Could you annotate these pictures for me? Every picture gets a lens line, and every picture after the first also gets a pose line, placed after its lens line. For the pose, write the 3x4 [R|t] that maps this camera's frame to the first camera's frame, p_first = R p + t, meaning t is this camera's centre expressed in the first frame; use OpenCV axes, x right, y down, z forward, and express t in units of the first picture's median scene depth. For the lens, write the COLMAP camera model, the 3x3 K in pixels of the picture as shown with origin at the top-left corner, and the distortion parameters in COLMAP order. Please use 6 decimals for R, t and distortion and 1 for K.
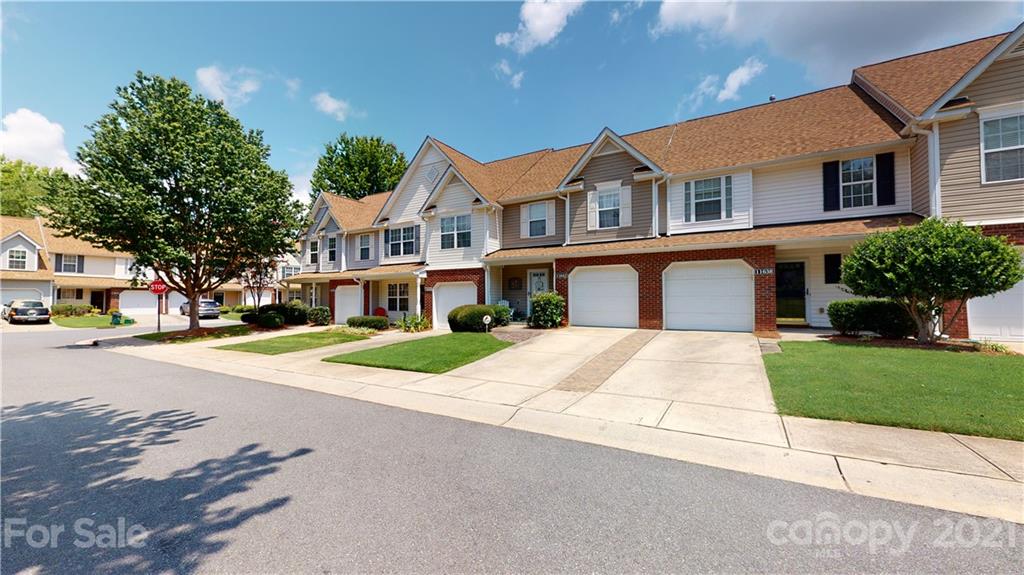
lens RADIAL K [[376.2, 0, 512.1], [0, 376.2, 288.5], [0, 0, 1]] dist [-0.000038, -0.000039]
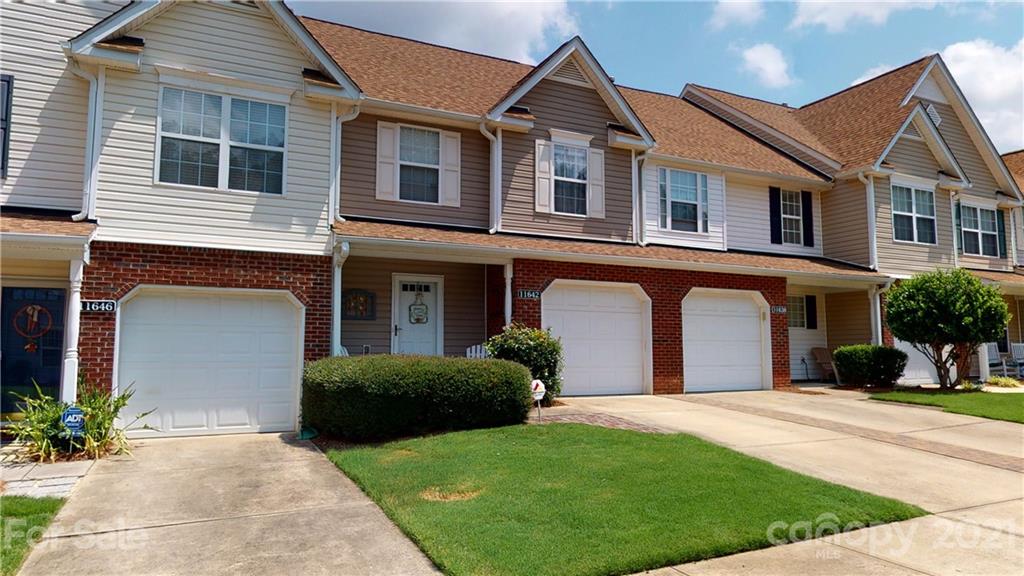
lens RADIAL K [[668.3, 0, 514.5], [0, 668.3, 286.2], [0, 0, 1]] dist [-0.002272, -0.001807]
pose [[0.540562, 0.085790, 0.836919, -0.561629], [-0.026104, 0.996019, -0.085238, 0.027508], [-0.840899, 0.024230, 0.540649, 0.512468]]
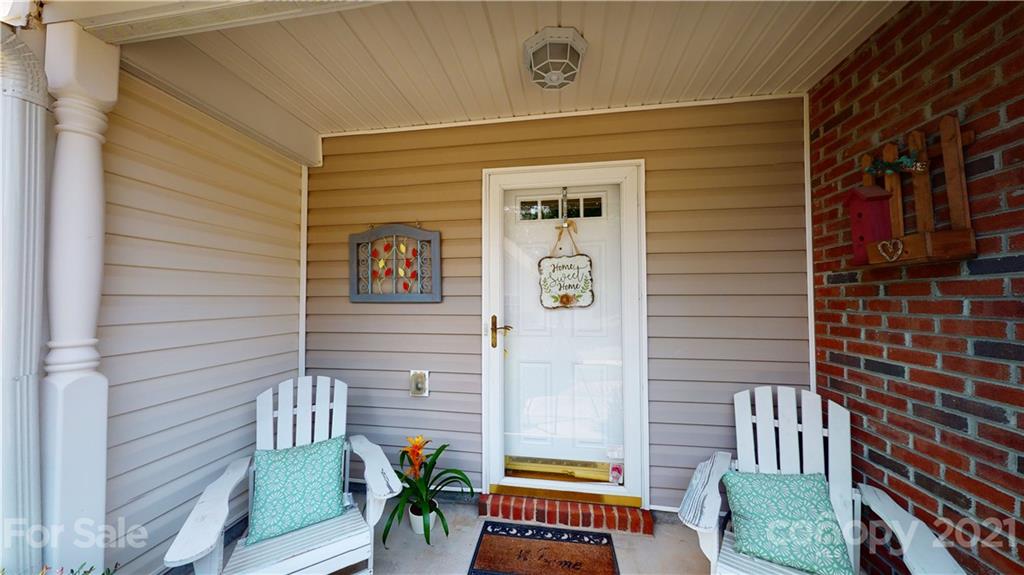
lens RADIAL K [[326.1, 0, 508.9], [0, 326.1, 287.7], [0, 0, 1]] dist [-0.000460, -0.000013]
pose [[0.925534, 0.012027, 0.378473, 0.000403], [-0.010527, 0.999926, -0.006031, -0.002498], [-0.378518, 0.001597, 0.925593, 0.945285]]
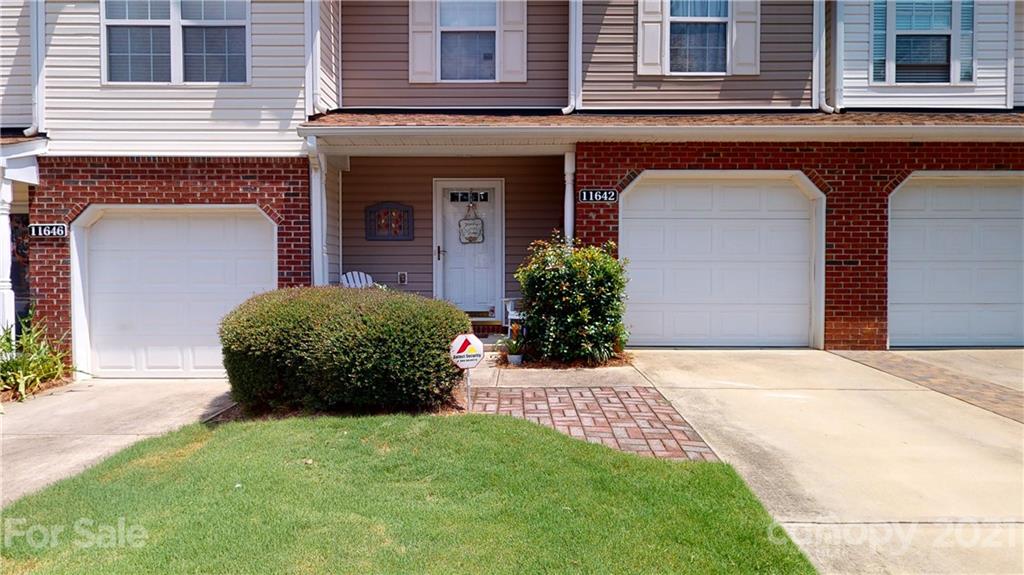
lens RADIAL K [[620.2, 0, 512.0], [0, 620.2, 287.5], [0, 0, 1]] dist [0.001727, -0.001645]
pose [[0.858041, -0.008254, 0.513515, -0.194746], [-0.016236, 0.998935, 0.043186, 0.021625], [-0.513325, -0.045393, 0.856993, 0.536591]]
